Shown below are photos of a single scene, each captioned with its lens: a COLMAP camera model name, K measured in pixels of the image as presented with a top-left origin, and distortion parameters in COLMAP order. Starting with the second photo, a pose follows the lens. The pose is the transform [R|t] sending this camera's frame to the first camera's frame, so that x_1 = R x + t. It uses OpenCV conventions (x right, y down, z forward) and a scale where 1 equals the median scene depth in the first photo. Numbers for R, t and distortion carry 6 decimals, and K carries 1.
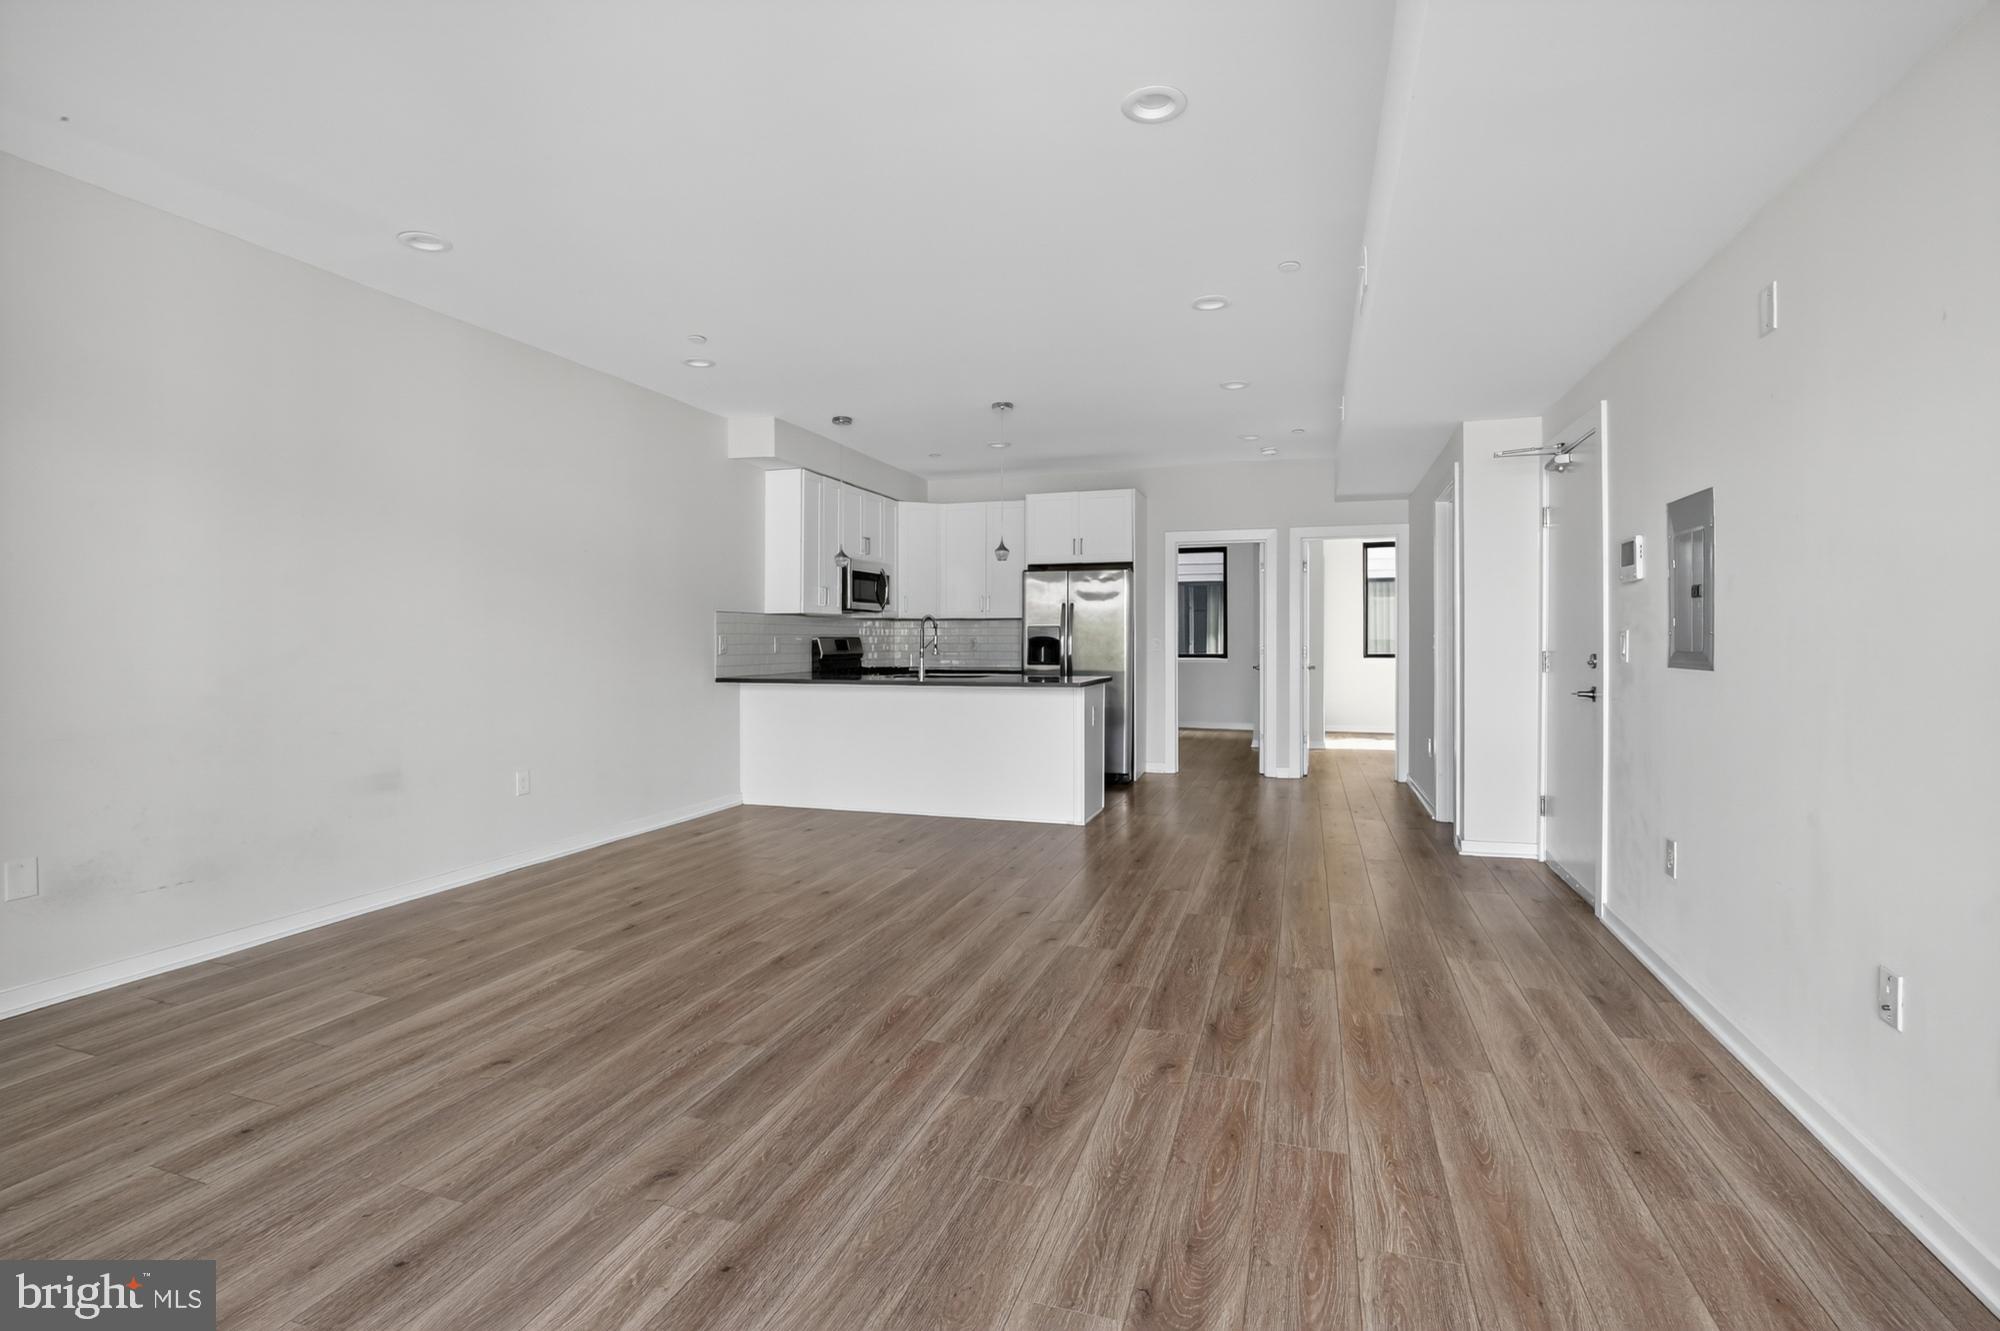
lens RADIAL K [[898.7, 0, 998.0], [0, 898.7, 672.8], [0, 0, 1]] dist [-0.030951, 0.000863]
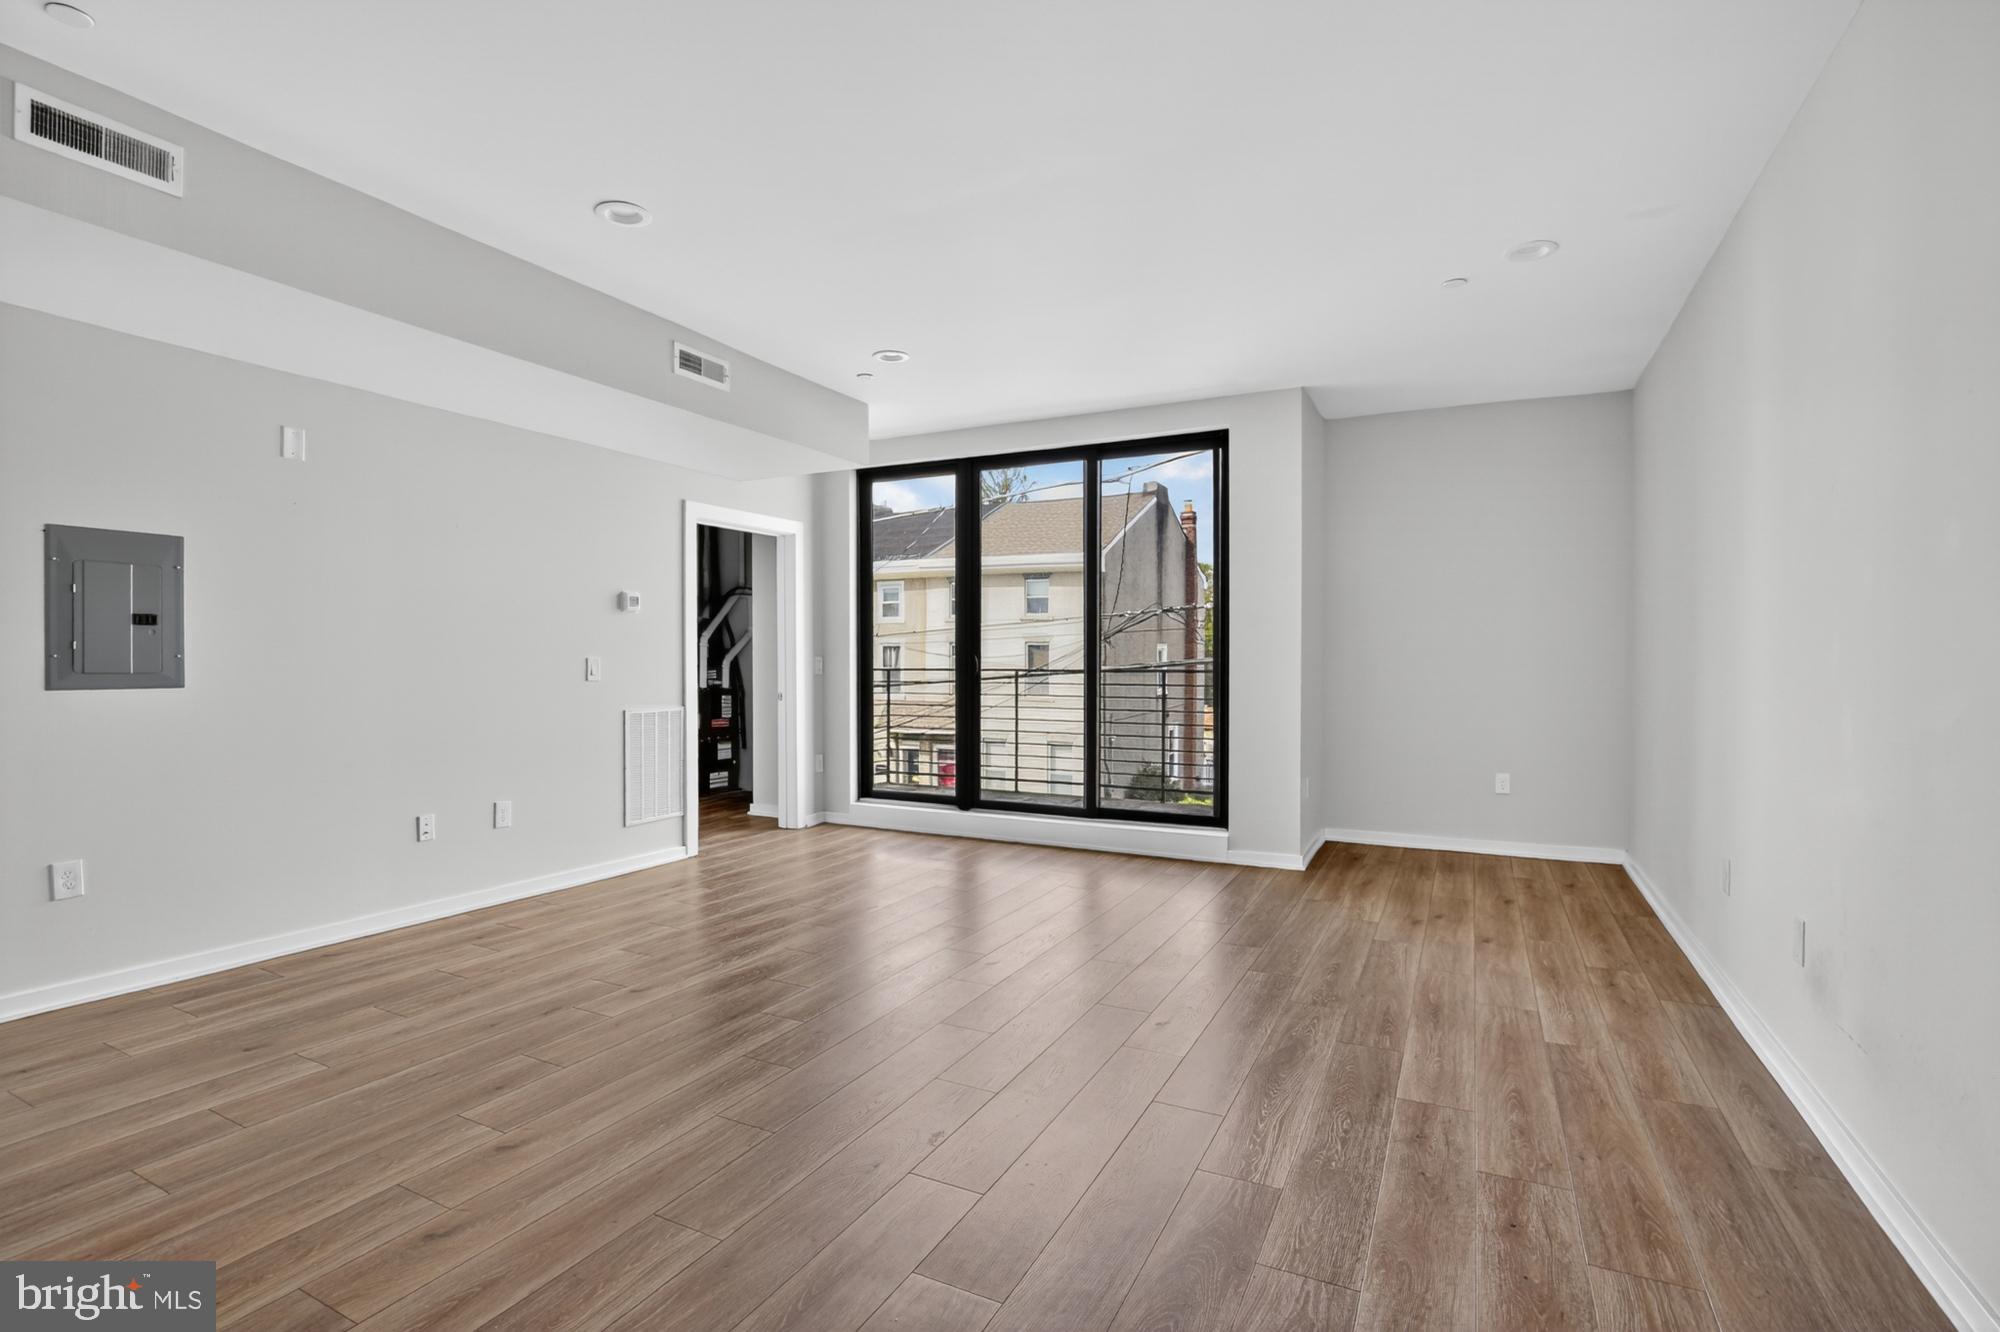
lens RADIAL K [[973.8, 0, 953.4], [0, 973.8, 667.0], [0, 0, 1]] dist [-0.024977, -0.000001]
pose [[-0.978004, -0.001317, 0.208581, -0.450726], [0.008172, 0.998970, 0.044626, -0.071822], [-0.208425, 0.045349, -0.976986, 1.851707]]
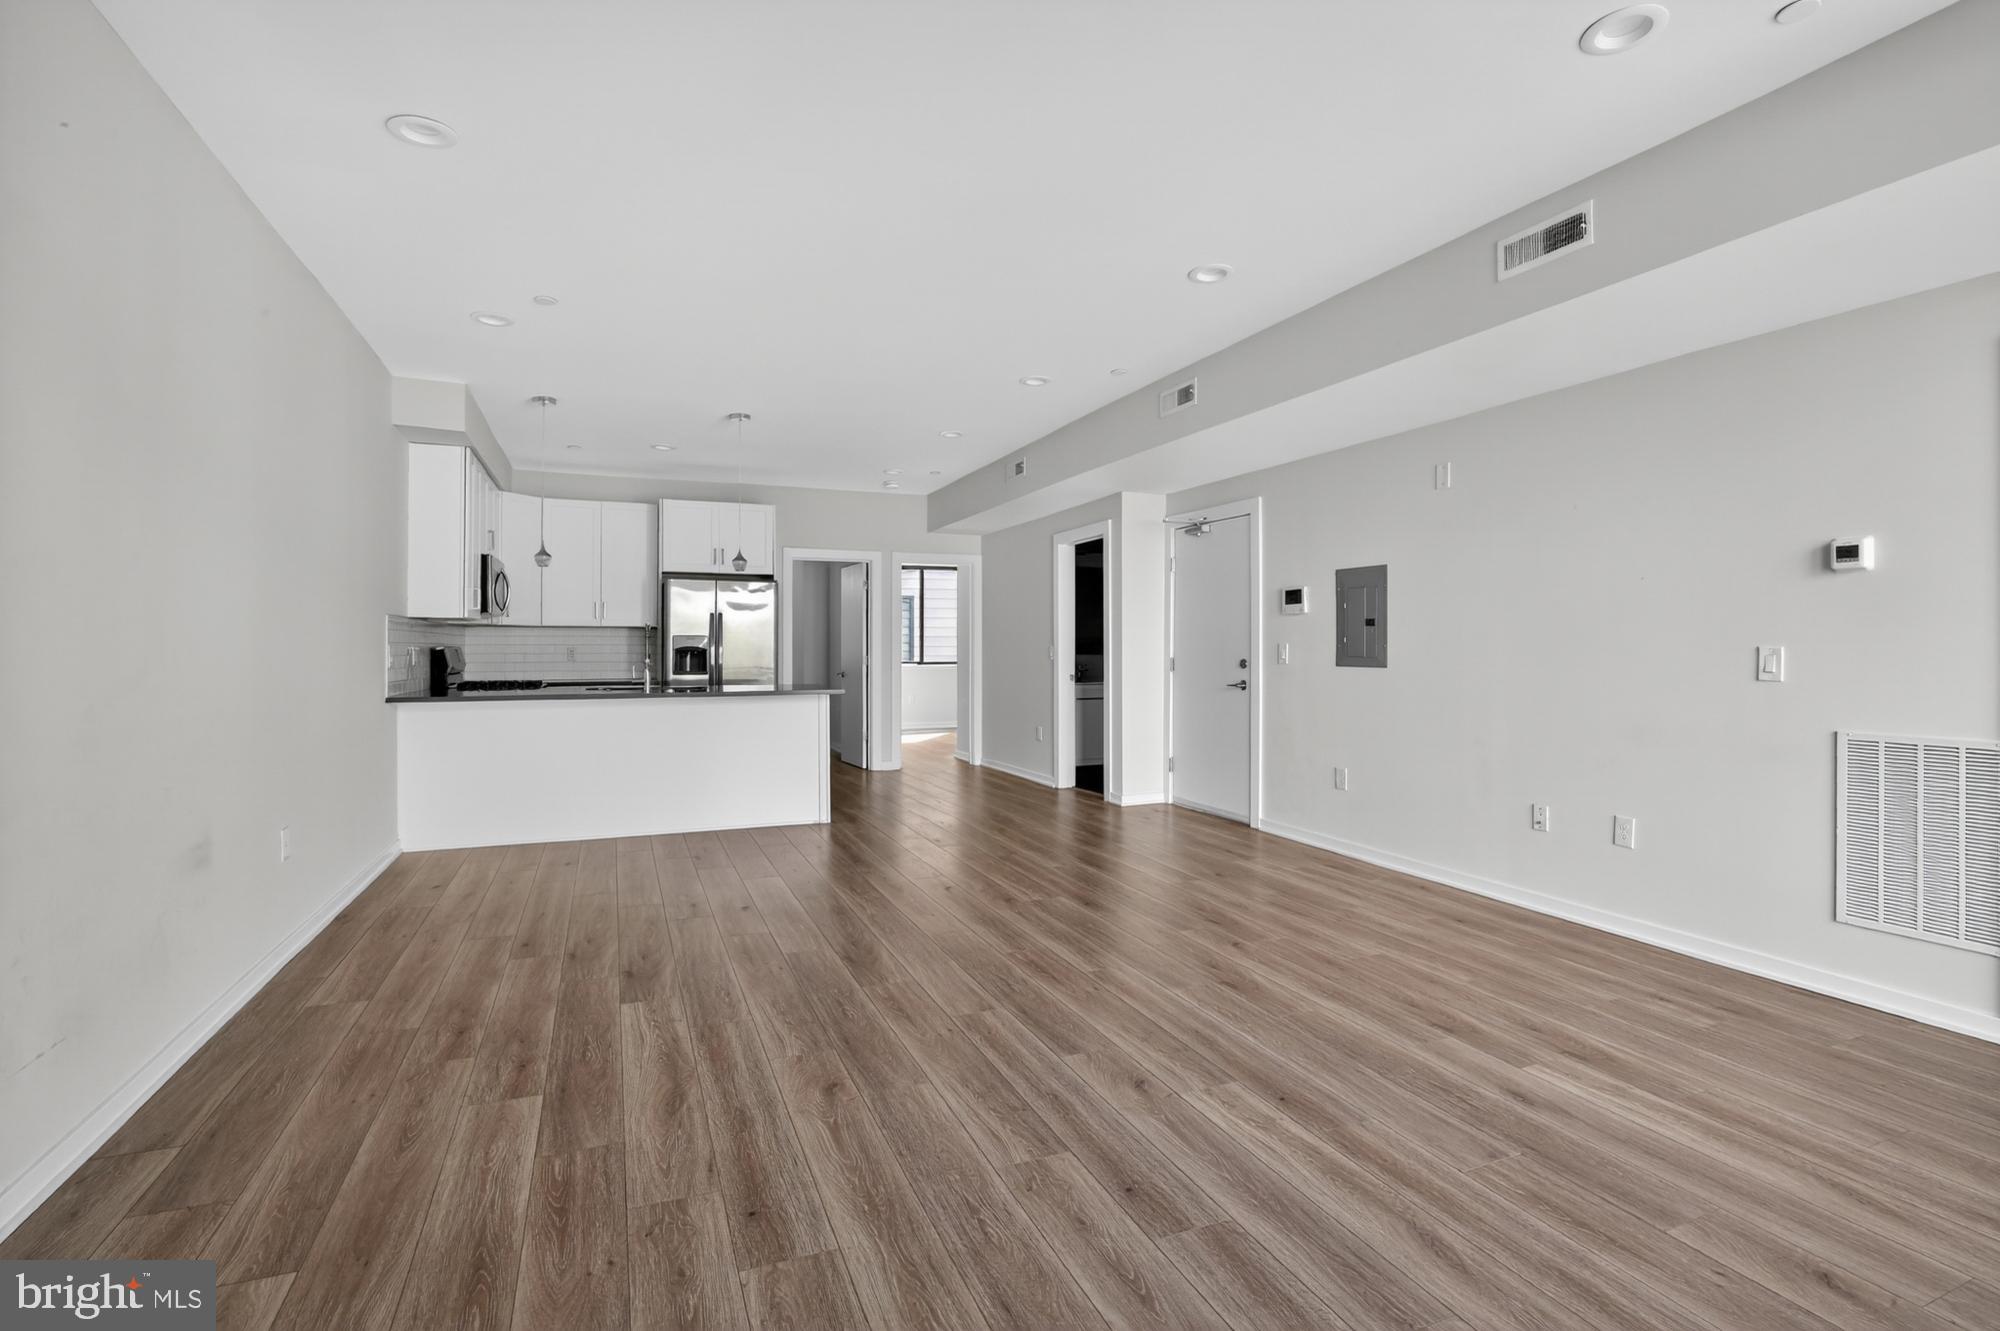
lens RADIAL K [[889.7, 0, 997.2], [0, 889.7, 667.1], [0, 0, 1]] dist [-0.027513, 0.000572]
pose [[0.768268, -0.010577, 0.640041, -0.837777], [0.021398, 0.999729, -0.009163, -0.003087], [-0.639770, 0.020735, 0.768286, 0.109874]]
